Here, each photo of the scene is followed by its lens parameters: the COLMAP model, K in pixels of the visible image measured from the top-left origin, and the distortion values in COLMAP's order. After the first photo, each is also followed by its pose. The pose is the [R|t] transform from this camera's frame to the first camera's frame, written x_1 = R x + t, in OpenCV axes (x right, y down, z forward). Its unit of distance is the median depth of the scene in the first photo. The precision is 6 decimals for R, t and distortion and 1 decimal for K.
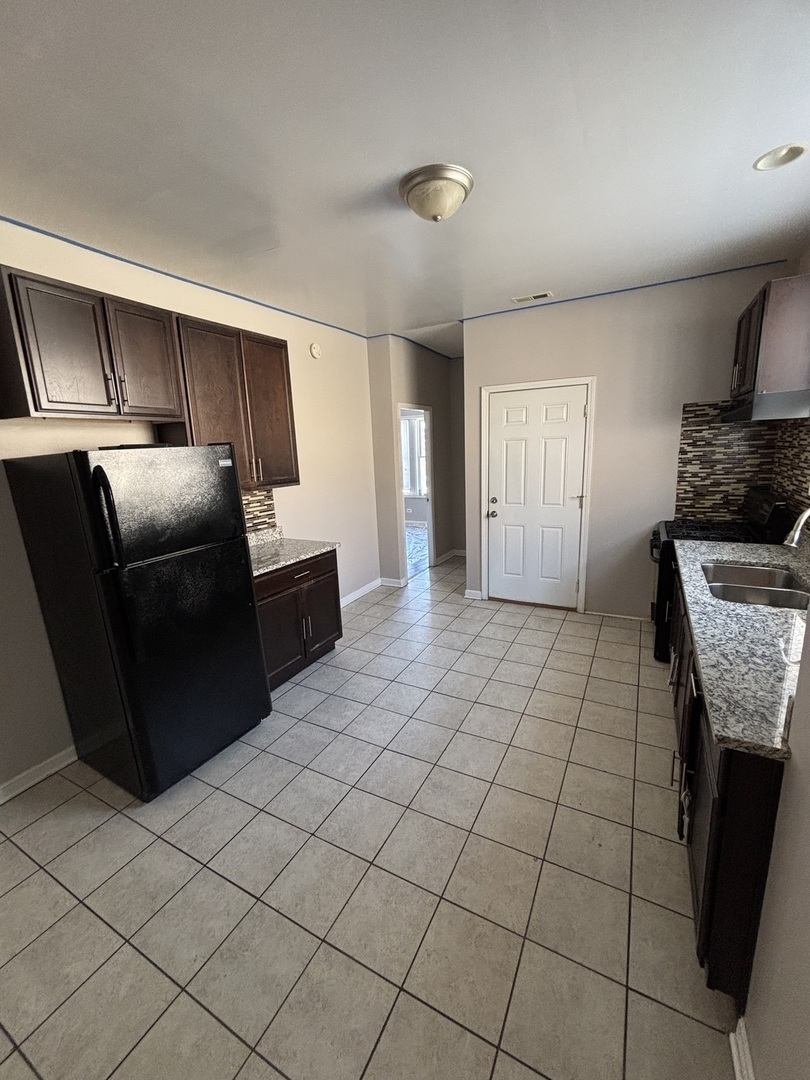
lens RADIAL K [[437.2, 0, 404.7], [0, 437.2, 541.0], [0, 0, 1]] dist [0.003551, -0.000168]
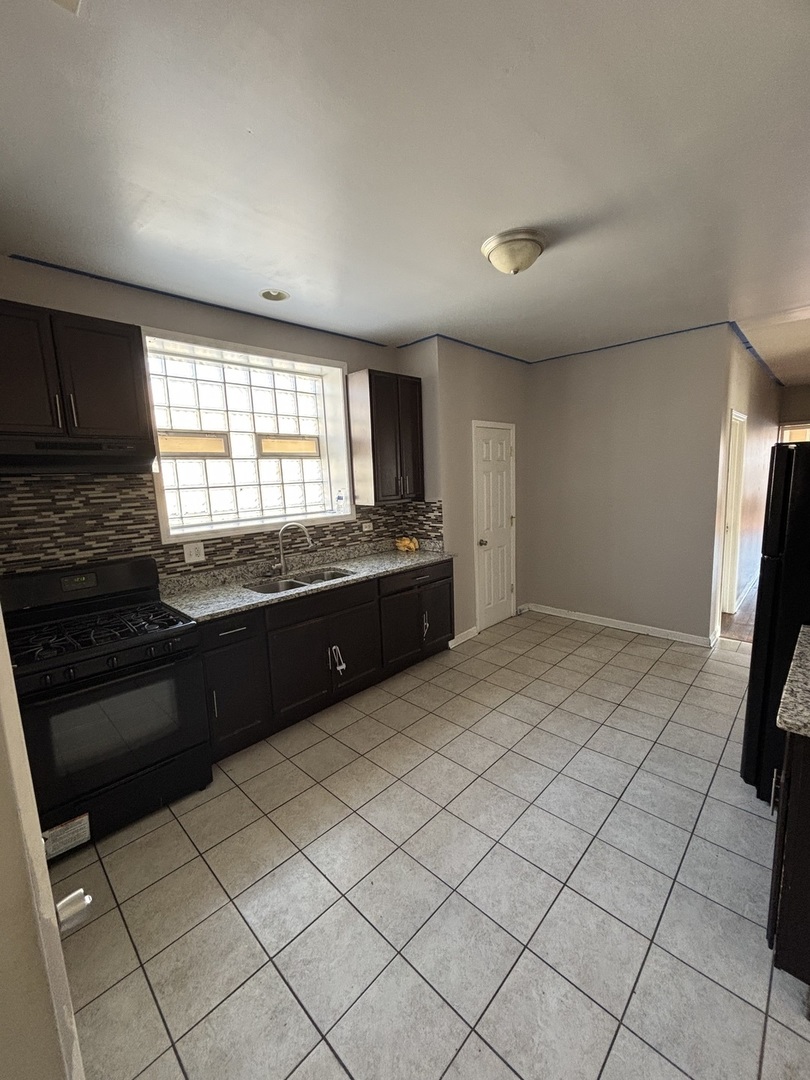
lens RADIAL K [[437.2, 0, 403.9], [0, 437.2, 536.4], [0, 0, 1]] dist [0.003551, -0.000168]
pose [[-0.960679, 0.043243, 0.274275, 0.061632], [0.136476, 0.933780, 0.330800, -0.426262], [-0.241807, 0.355225, -0.902964, 1.936775]]
